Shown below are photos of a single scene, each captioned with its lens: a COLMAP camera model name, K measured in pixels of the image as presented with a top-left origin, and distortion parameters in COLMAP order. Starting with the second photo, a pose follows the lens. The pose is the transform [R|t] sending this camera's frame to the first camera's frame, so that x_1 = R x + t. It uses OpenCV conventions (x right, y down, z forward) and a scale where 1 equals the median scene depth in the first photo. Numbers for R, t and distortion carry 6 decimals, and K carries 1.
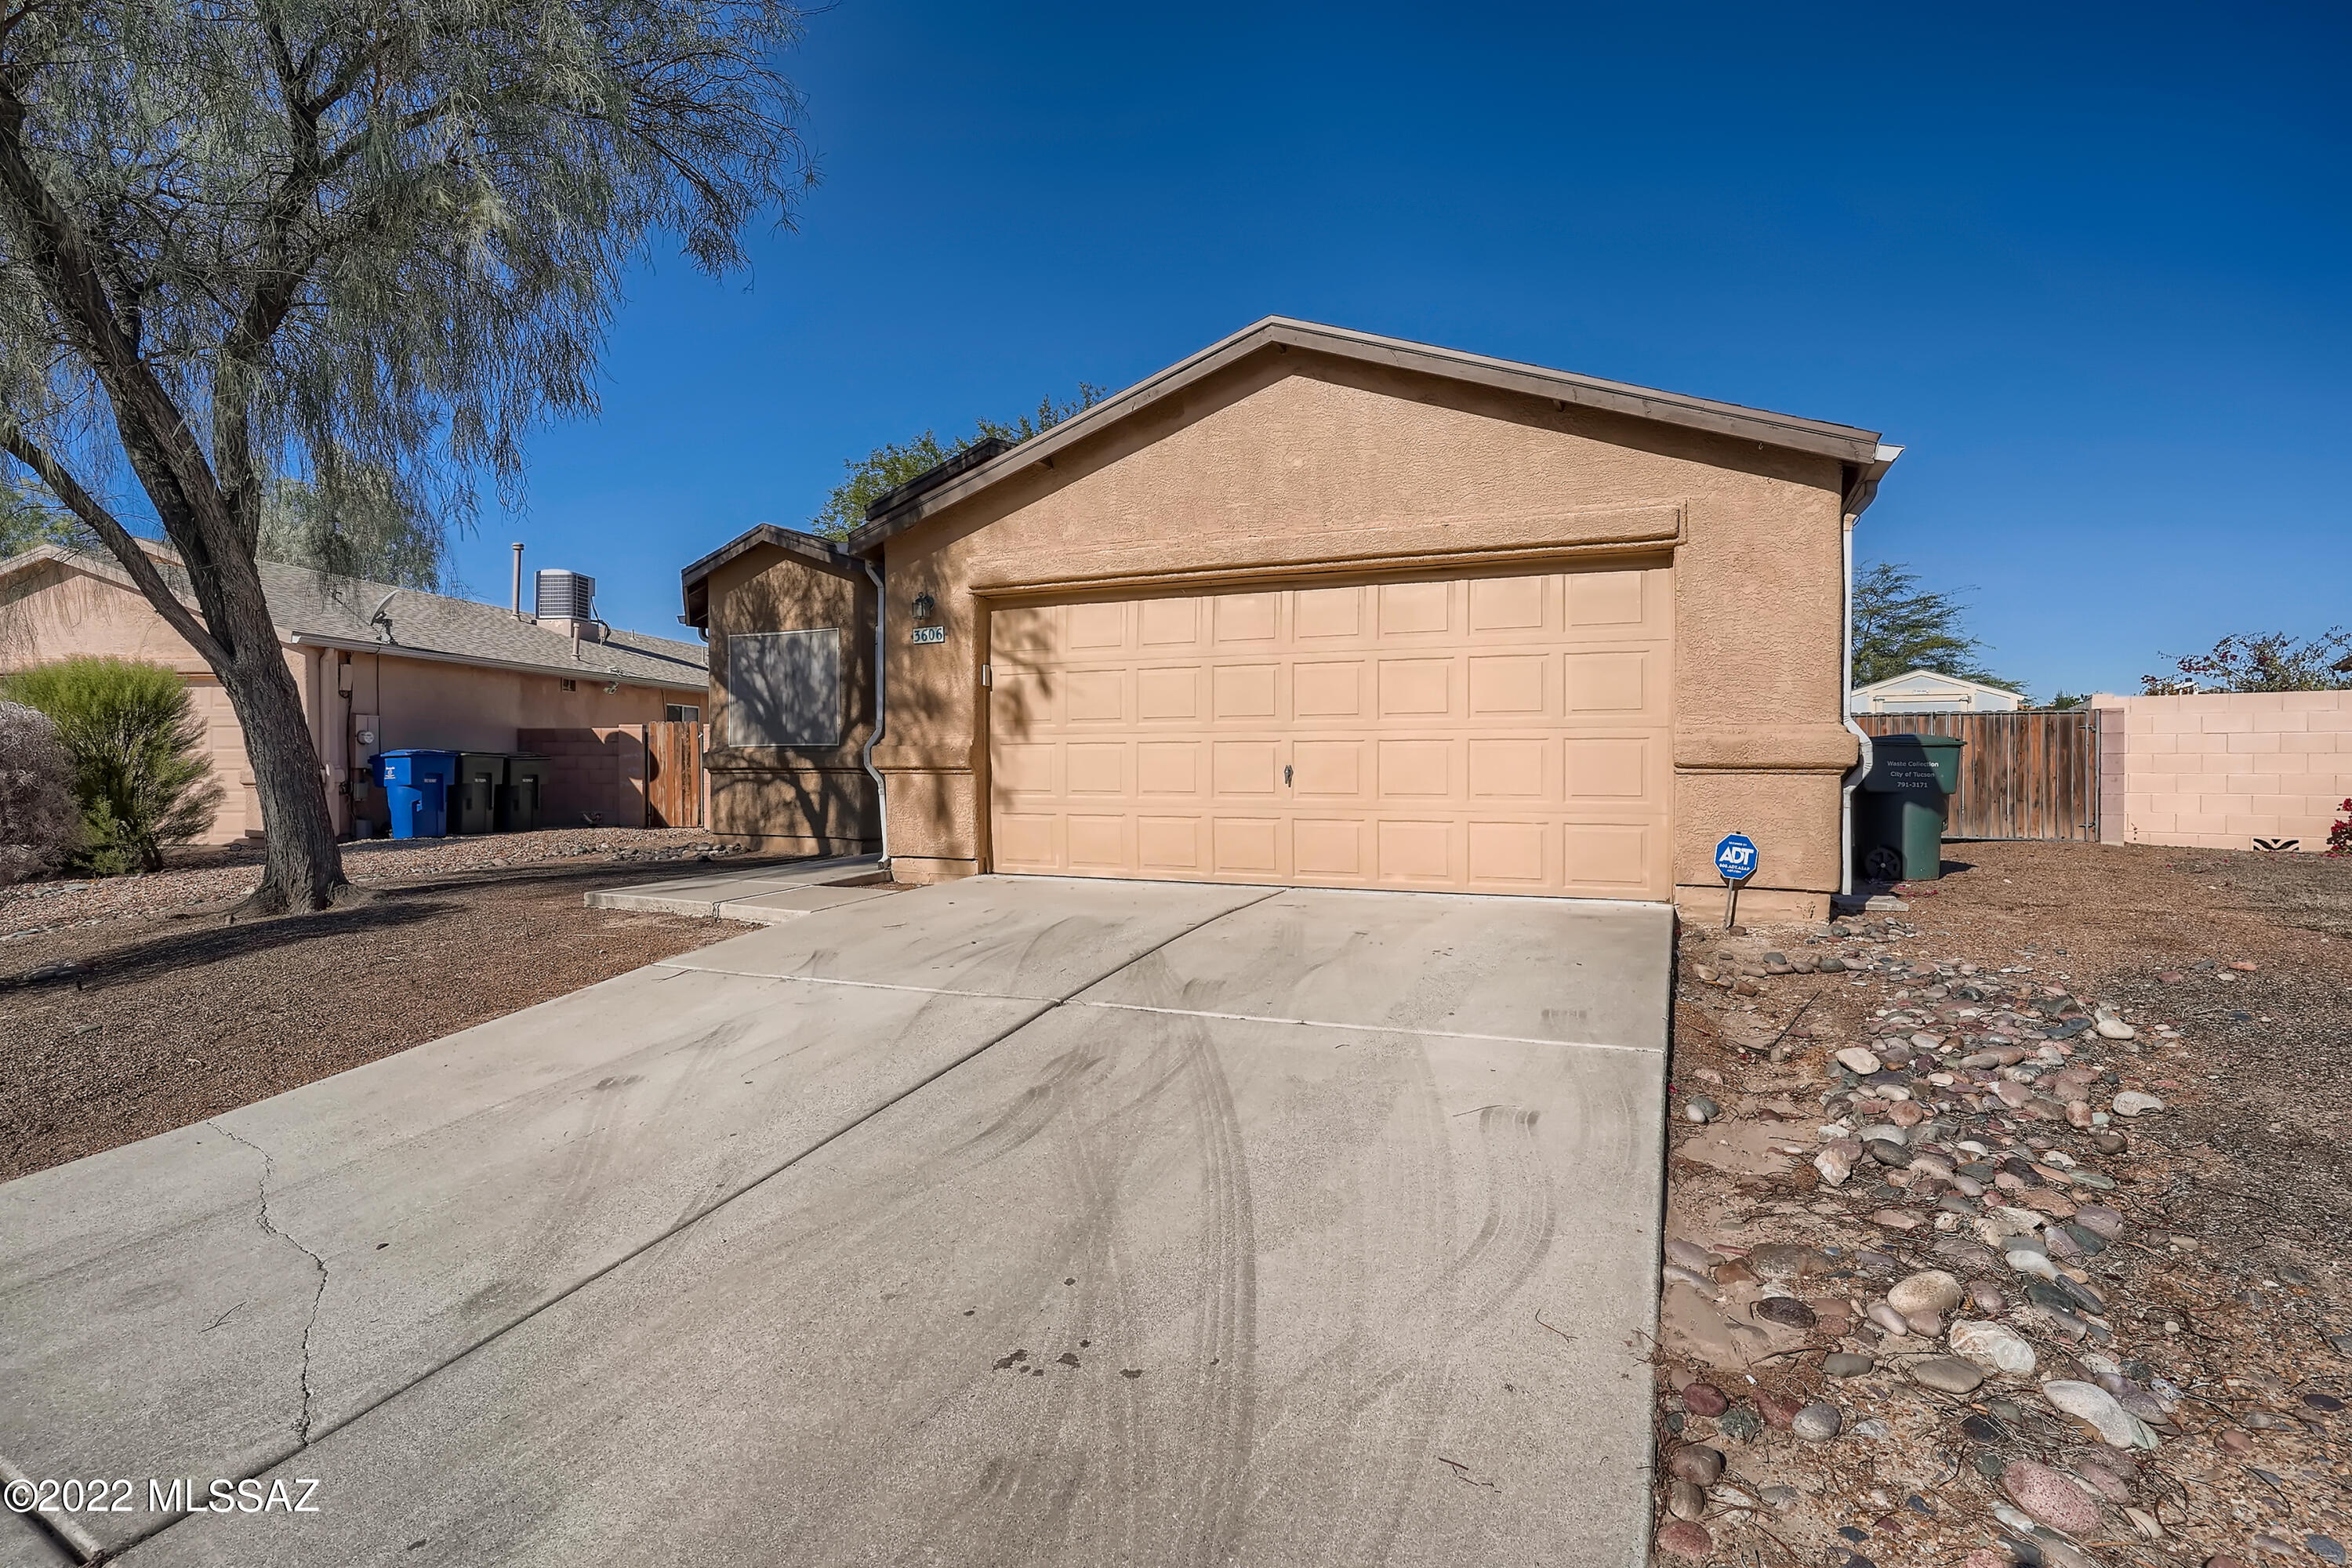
lens RADIAL K [[1161.1, 0, 1189.2], [0, 1161.1, 759.7], [0, 0, 1]] dist [-0.000816, 0.000633]
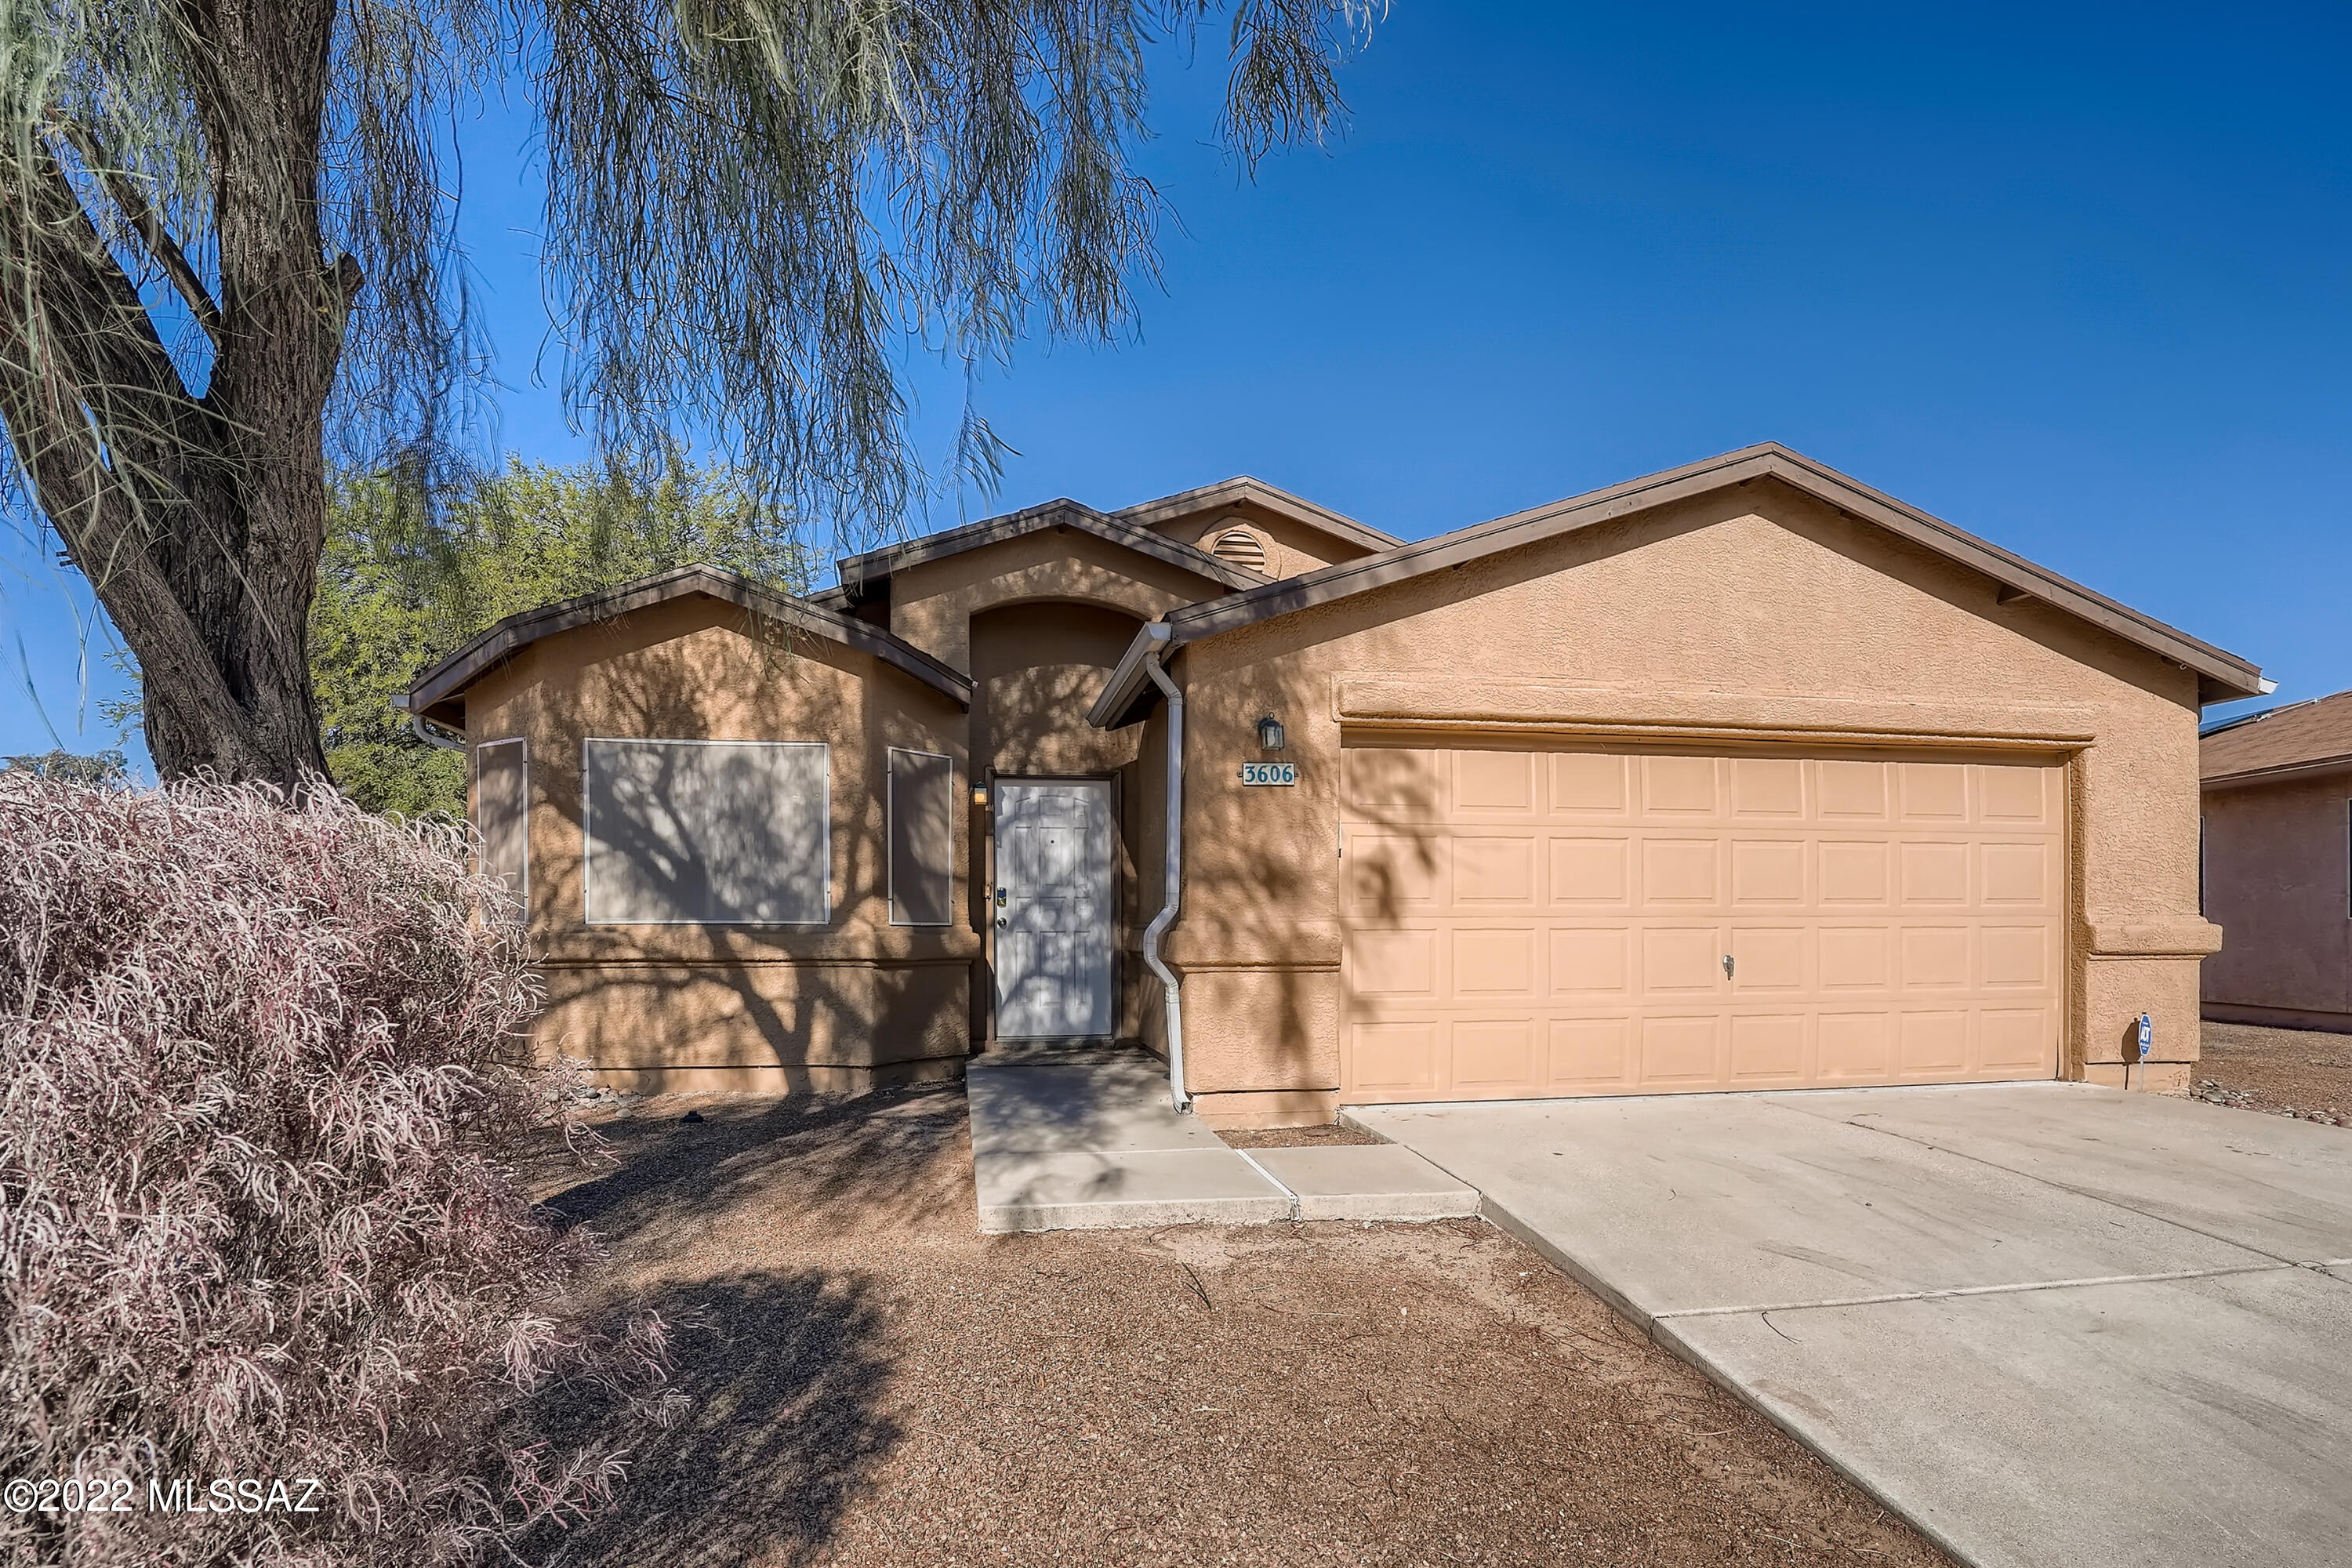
lens RADIAL K [[1210.5, 0, 1169.0], [0, 1210.5, 937.1], [0, 0, 1]] dist [-0.029944, 0.026341]
pose [[0.821835, -0.007210, 0.569680, -0.708579], [0.001859, 0.999949, 0.009973, -0.017093], [-0.569723, -0.007137, 0.821806, 0.442472]]
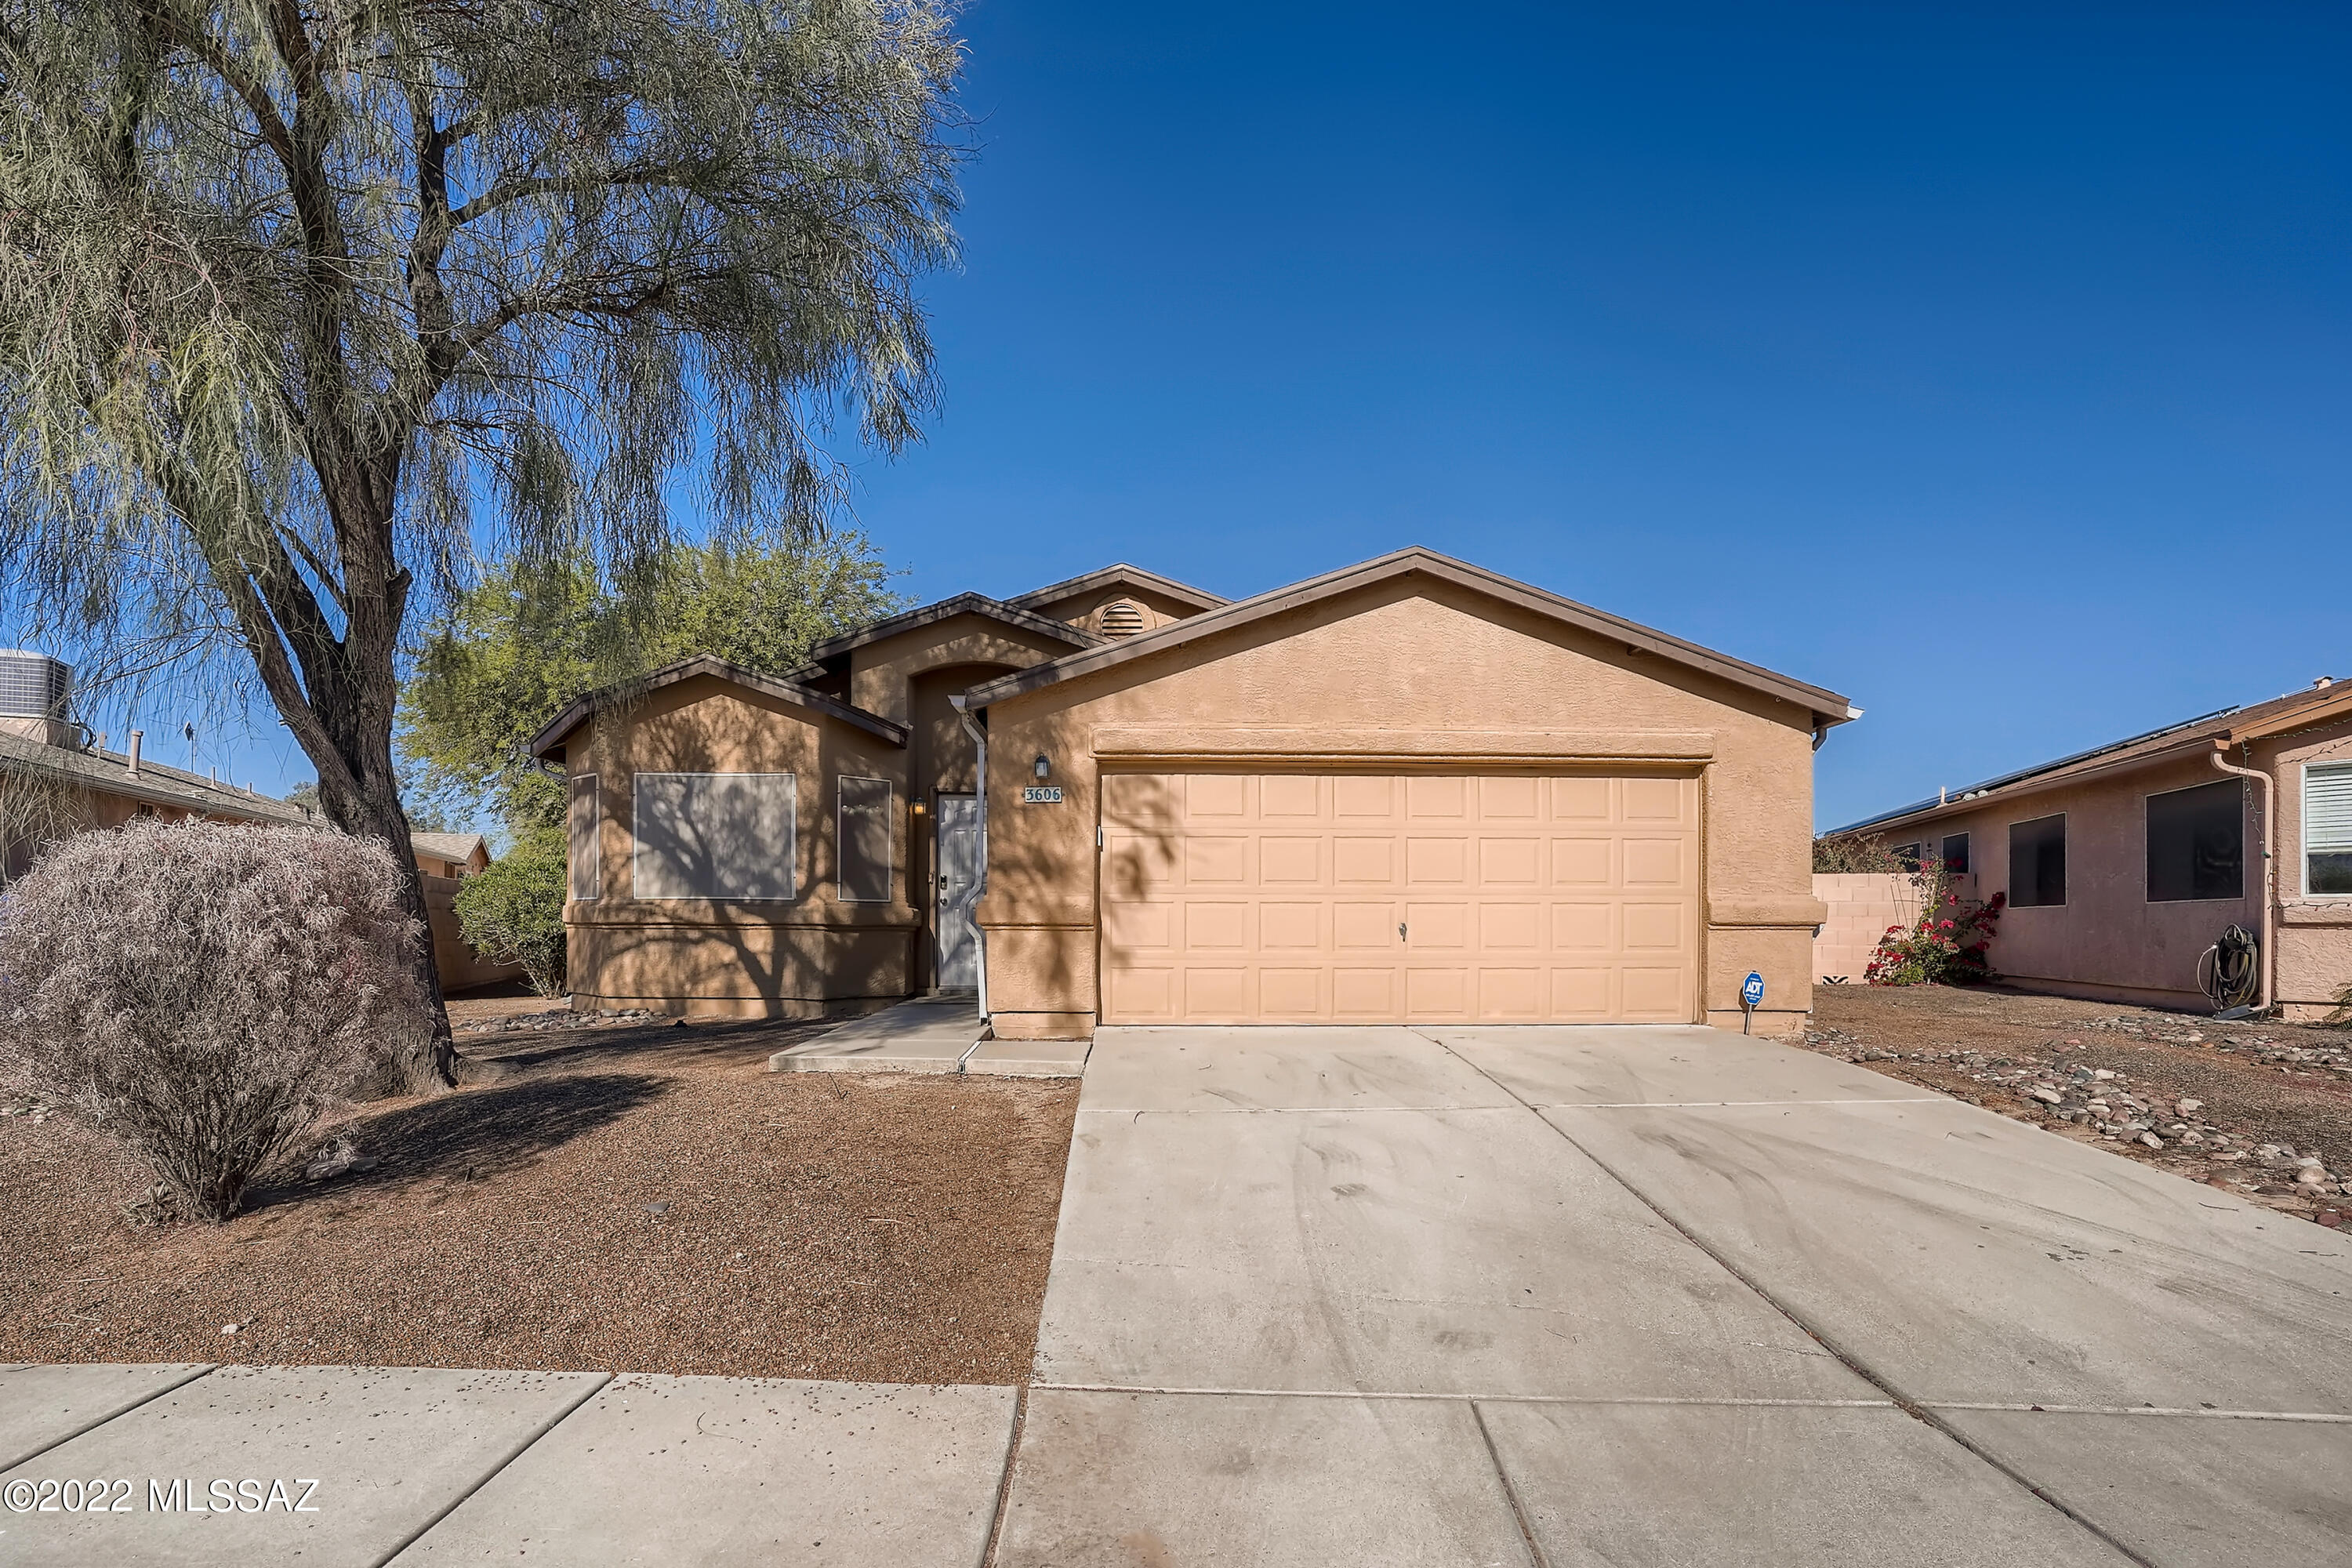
lens RADIAL K [[1216.8, 0, 1174.1], [0, 1216.8, 931.1], [0, 0, 1]] dist [-0.002803, -0.000215]
pose [[0.902942, 0.000320, 0.429763, -0.596867], [-0.003090, 0.999979, 0.005748, 0.005797], [-0.429752, -0.006519, 0.902923, -0.021150]]
